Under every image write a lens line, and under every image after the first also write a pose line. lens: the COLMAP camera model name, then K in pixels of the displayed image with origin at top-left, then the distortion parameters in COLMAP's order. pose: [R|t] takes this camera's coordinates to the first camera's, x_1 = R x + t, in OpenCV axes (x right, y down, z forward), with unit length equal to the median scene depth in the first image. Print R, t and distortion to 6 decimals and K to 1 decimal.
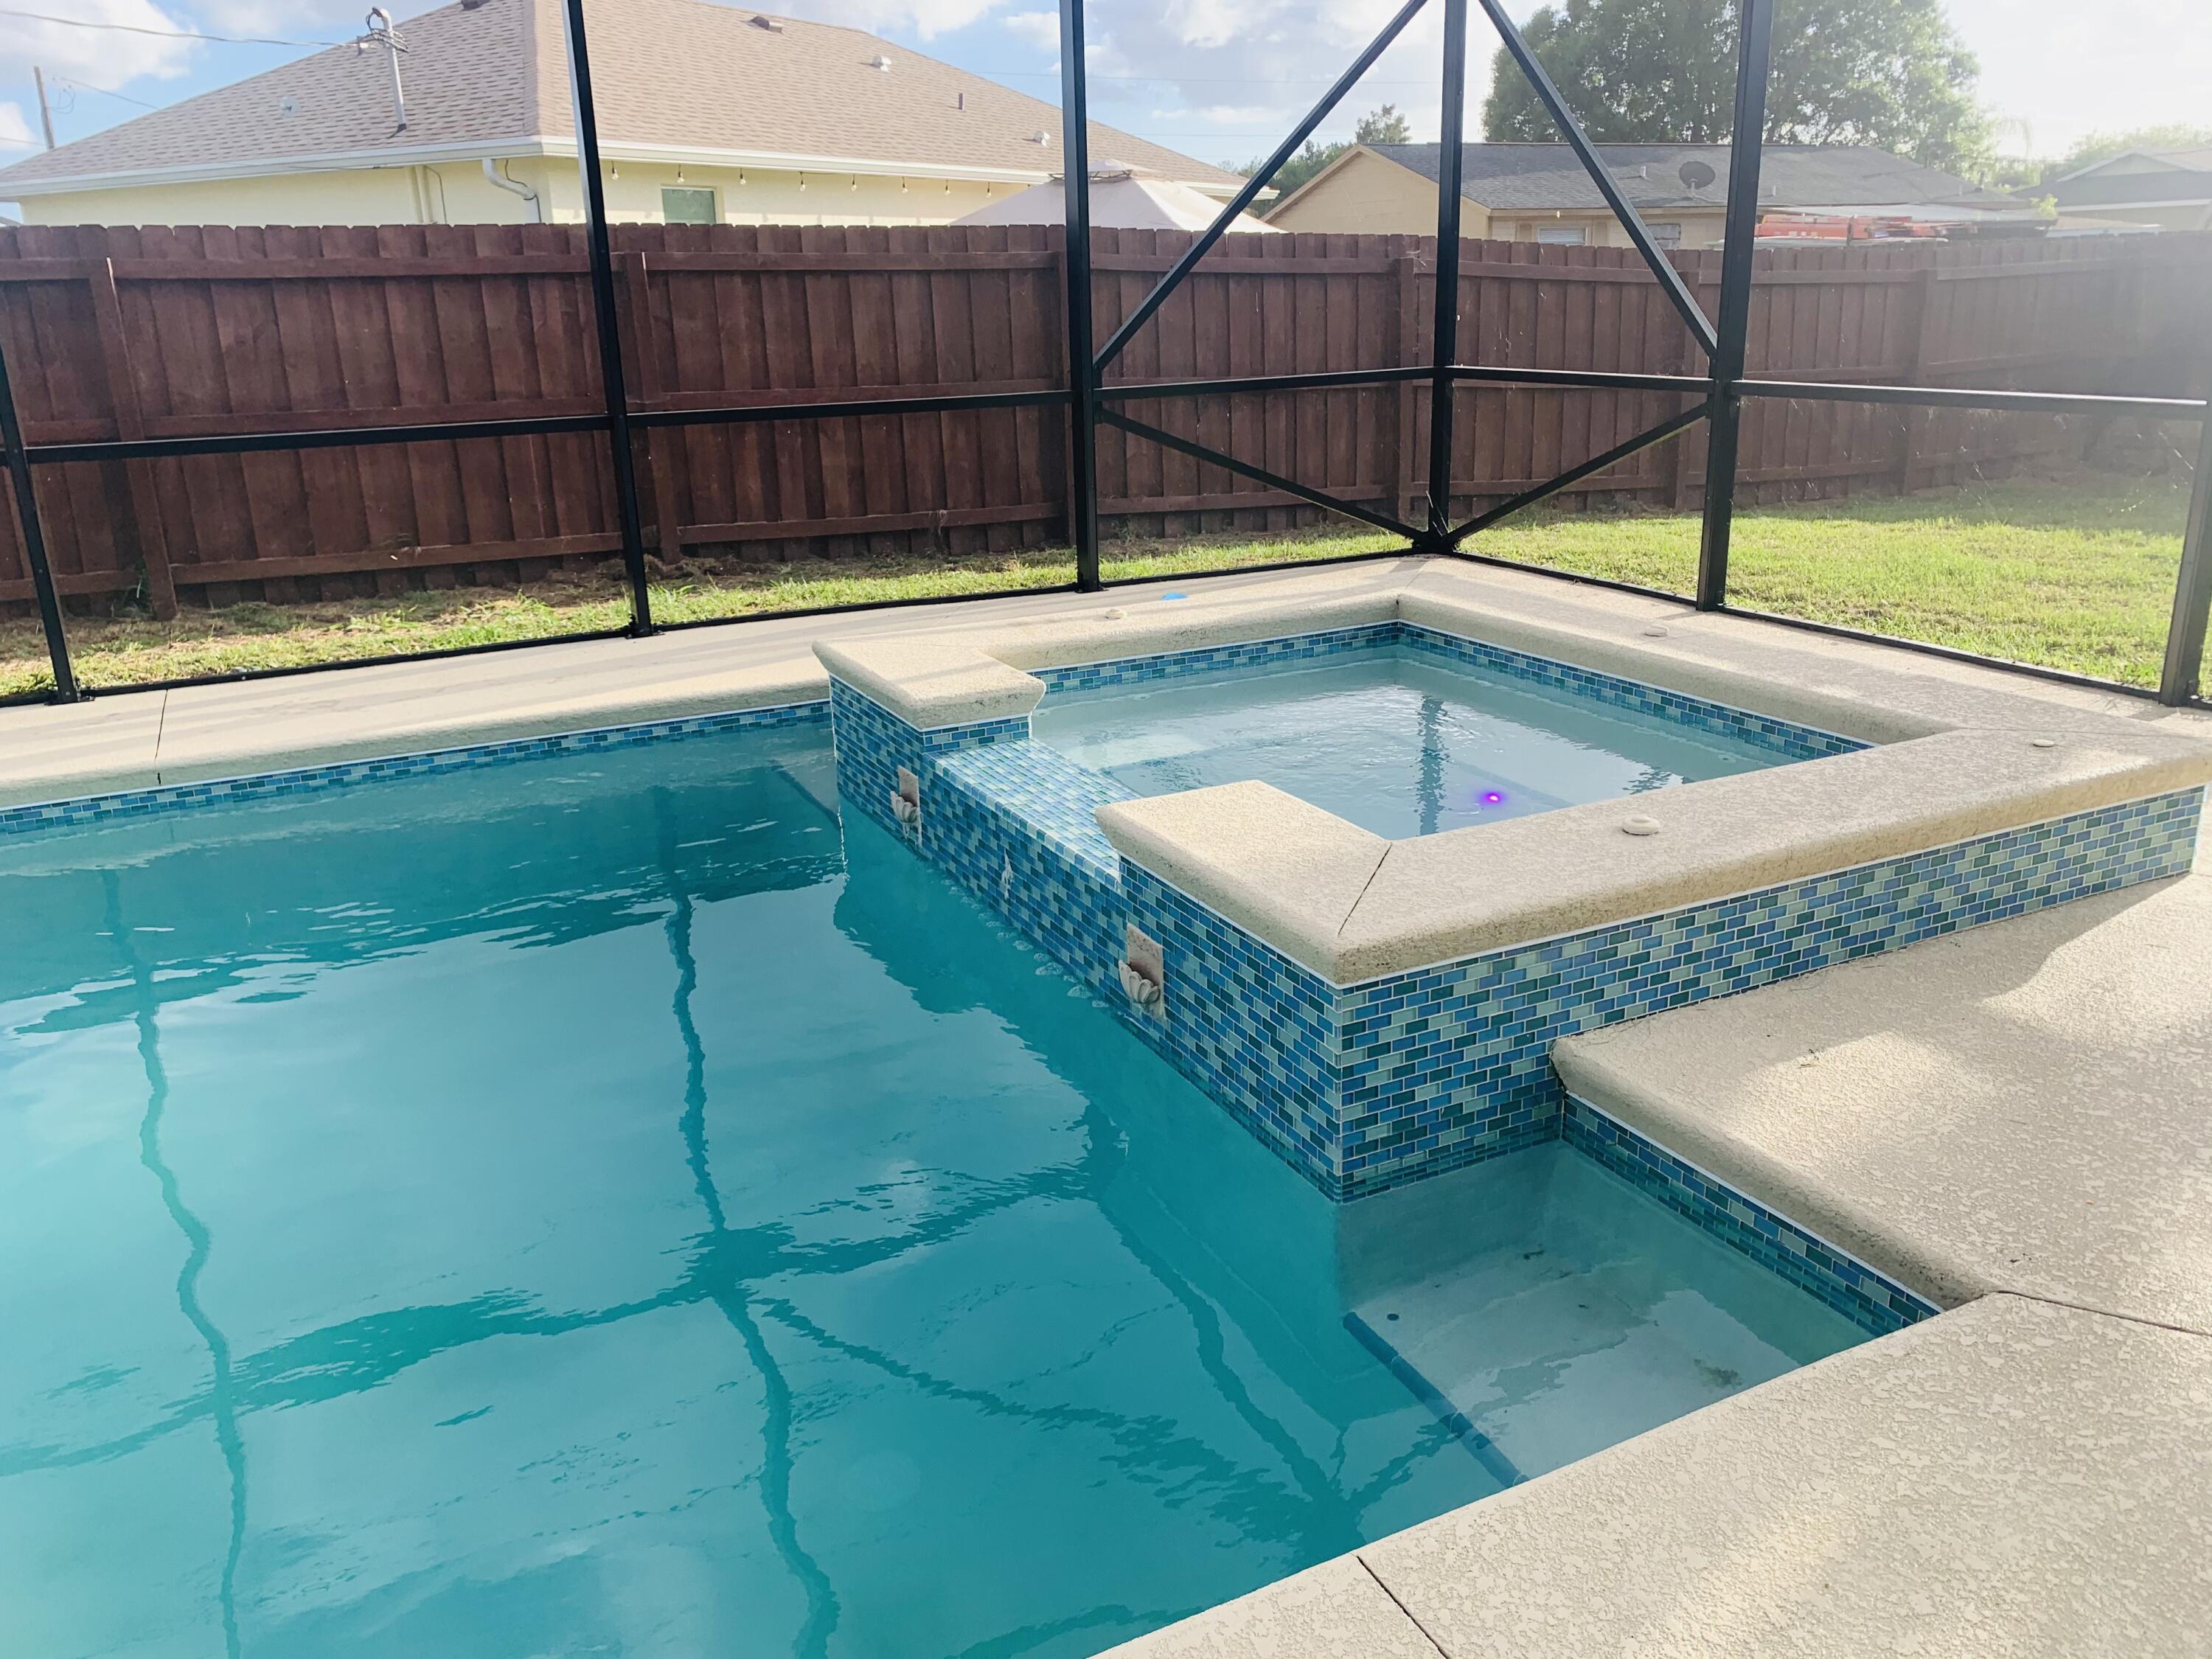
lens RADIAL K [[1711.9, 0, 1143.4], [0, 1711.9, 823.3], [0, 0, 1]] dist [-0.003654, -0.004137]
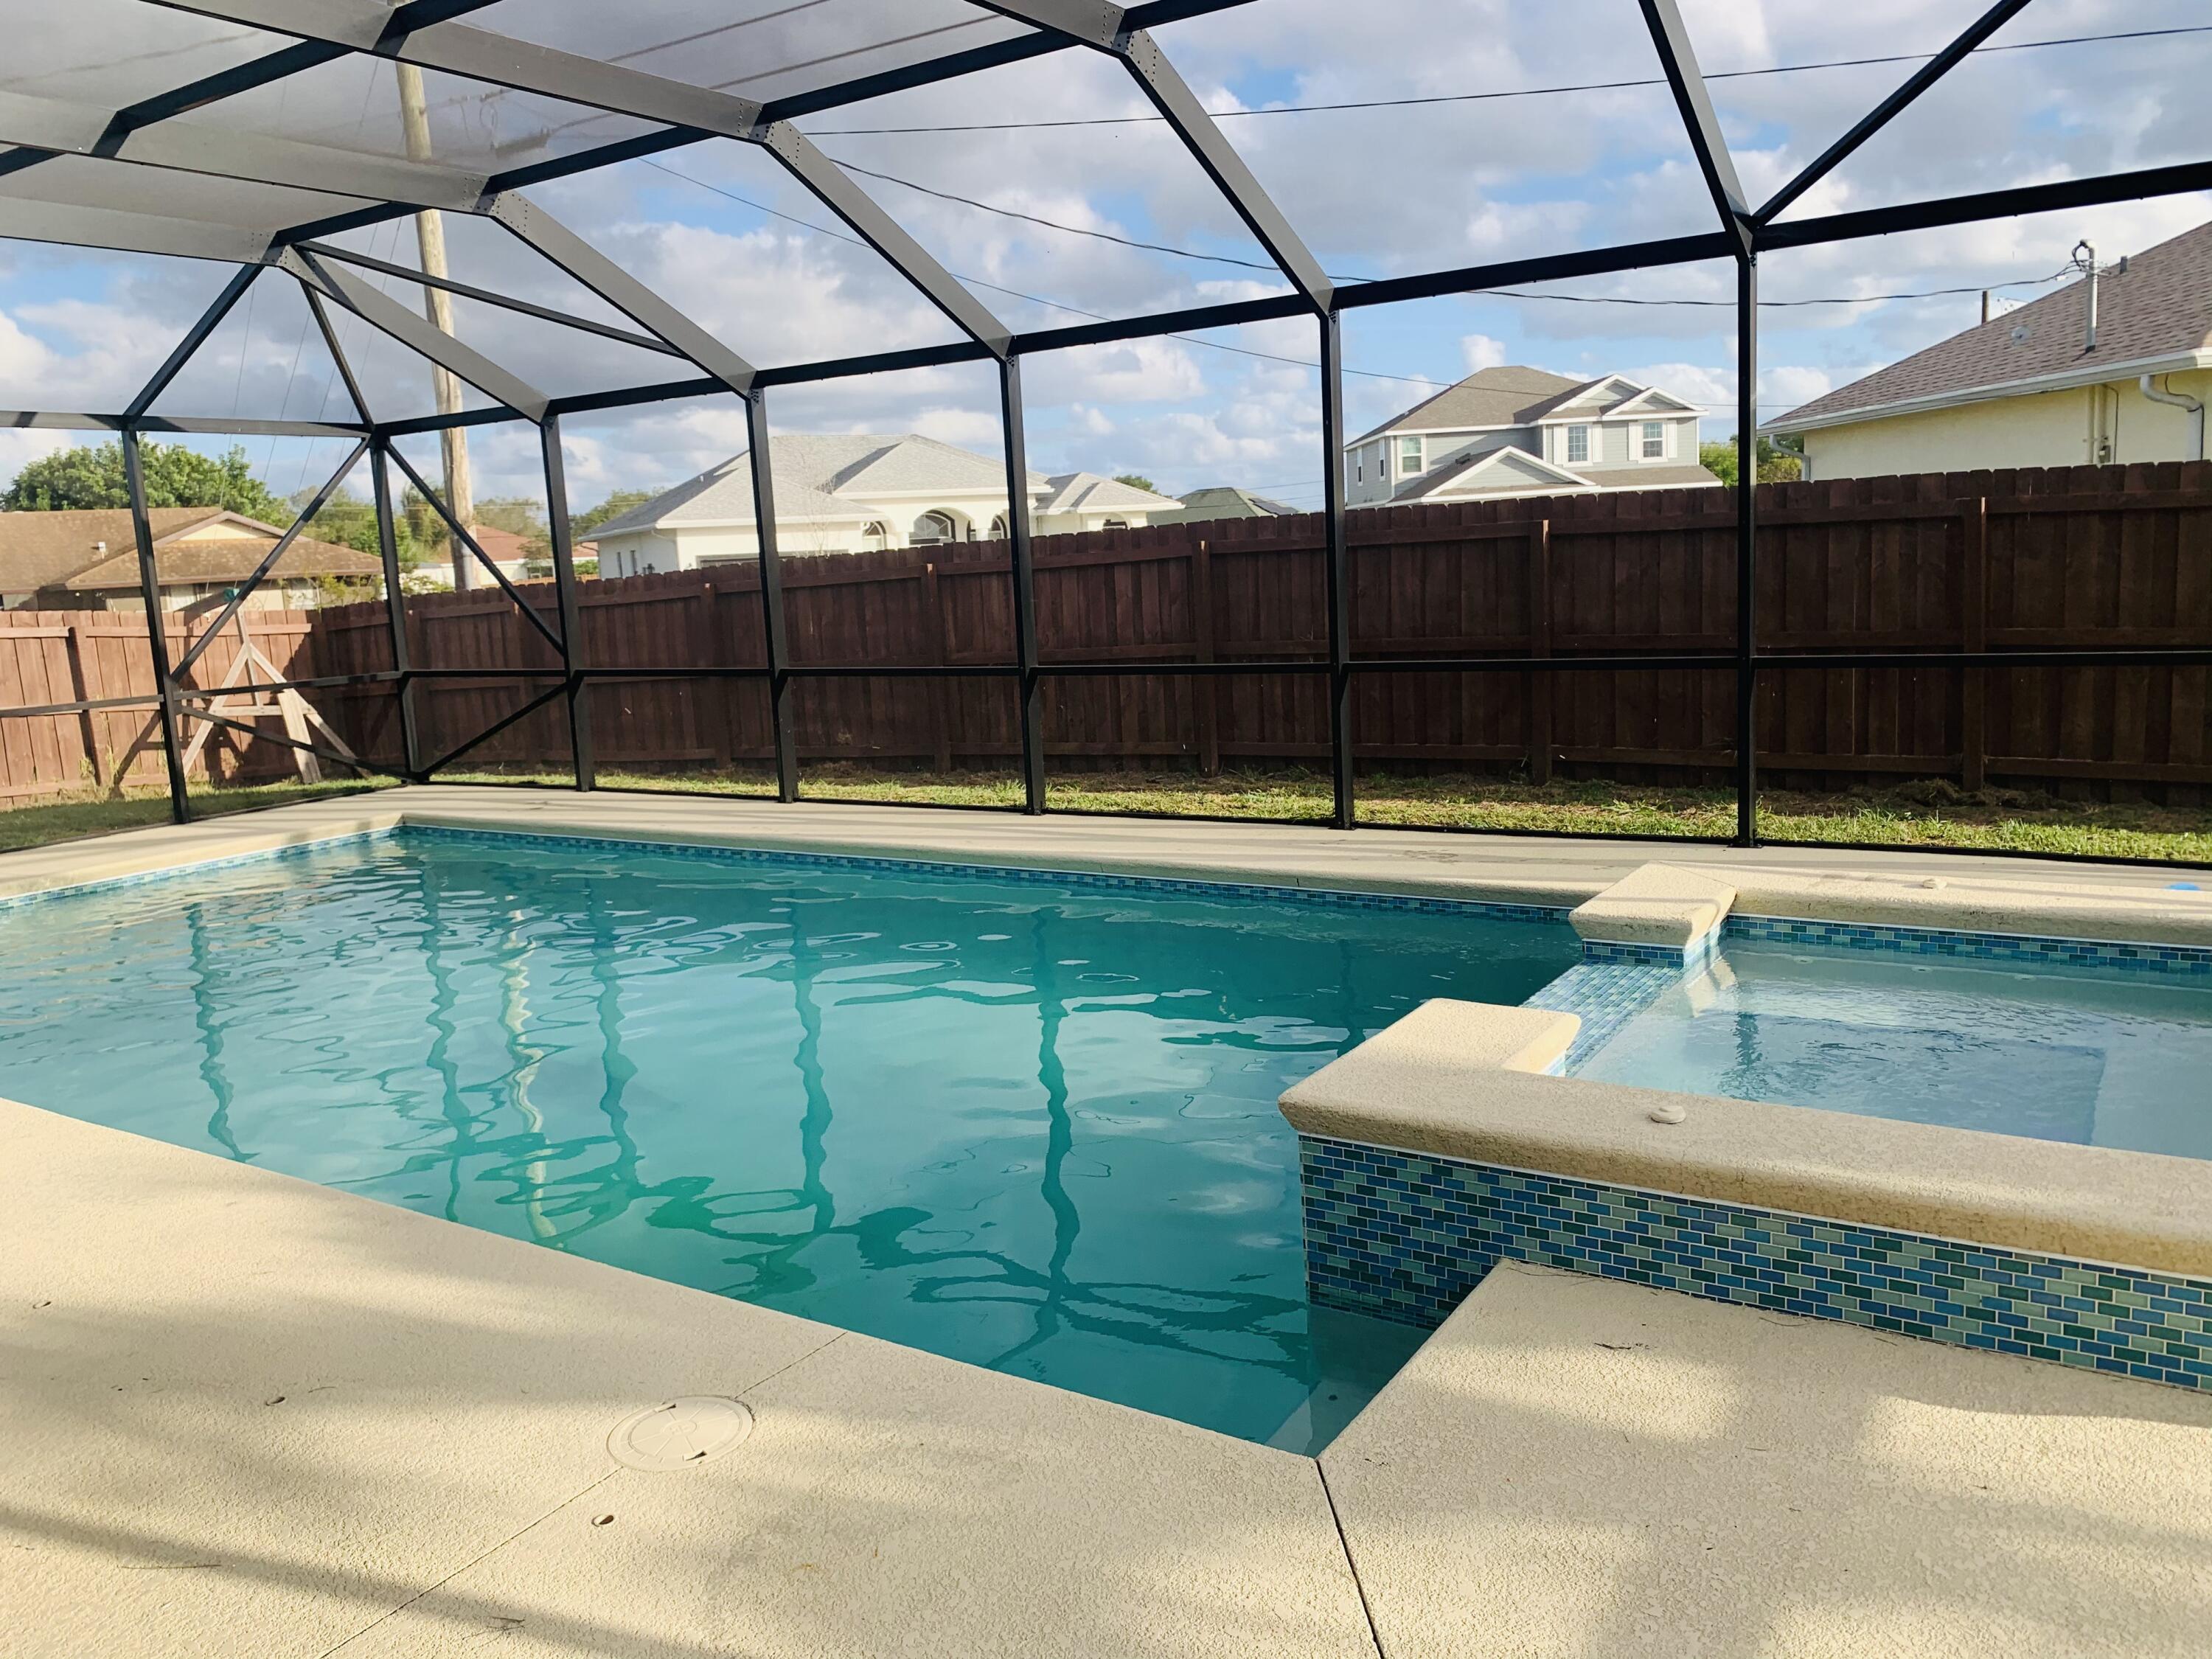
lens RADIAL K [[1682.1, 0, 1080.3], [0, 1682.1, 832.7], [0, 0, 1]] dist [0.010925, 0.001203]
pose [[0.495433, 0.142337, -0.856905, 0.593113], [-0.223414, 0.974177, 0.032647, -0.073850], [0.839424, 0.175270, 0.514439, 0.064370]]
